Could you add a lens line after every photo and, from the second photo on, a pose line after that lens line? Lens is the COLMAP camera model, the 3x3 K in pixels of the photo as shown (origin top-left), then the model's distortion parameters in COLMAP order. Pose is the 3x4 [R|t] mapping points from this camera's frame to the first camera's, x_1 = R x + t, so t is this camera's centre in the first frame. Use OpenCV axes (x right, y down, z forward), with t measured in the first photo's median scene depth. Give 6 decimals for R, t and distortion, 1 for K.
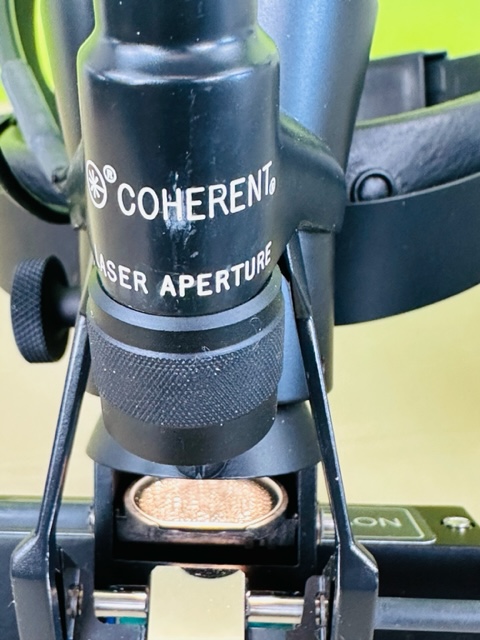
lens RADIAL K [[849.3, 0, 216.2], [0, 849.3, 304.7], [0, 0, 1]] dist [-0.000521, 0.000000]
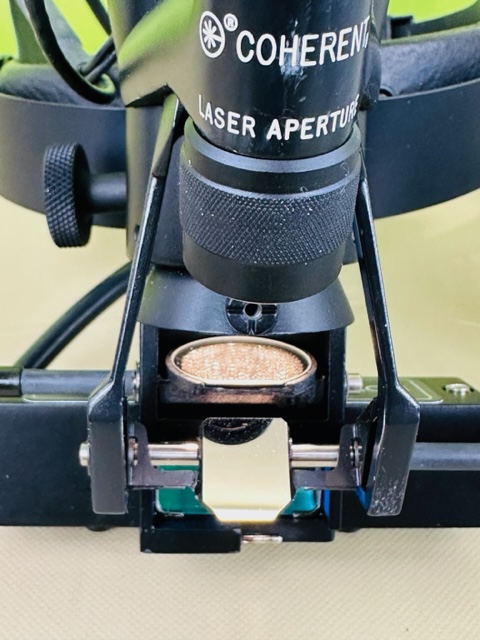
lens RADIAL K [[849.3, 0, 212.3], [0, 849.3, 303.4], [0, 0, 1]] dist [-0.000521, 0.000000]
pose [[0.996885, -0.008971, 0.078359, -0.172798], [0.002951, 0.997057, 0.076604, 0.090513], [-0.078816, -0.076134, 0.993978, -0.087315]]
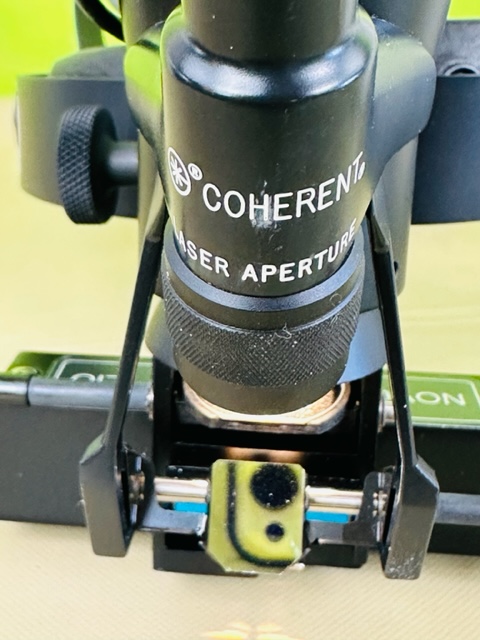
lens RADIAL K [[992.7, 0, 205.1], [0, 992.7, 306.1], [0, 0, 1]] dist [0.005062, 0.000000]
pose [[0.998670, 0.024351, -0.045455, -0.042185], [-0.010407, 0.958514, 0.284857, -0.239021], [0.050506, -0.284005, 0.957492, -0.094443]]
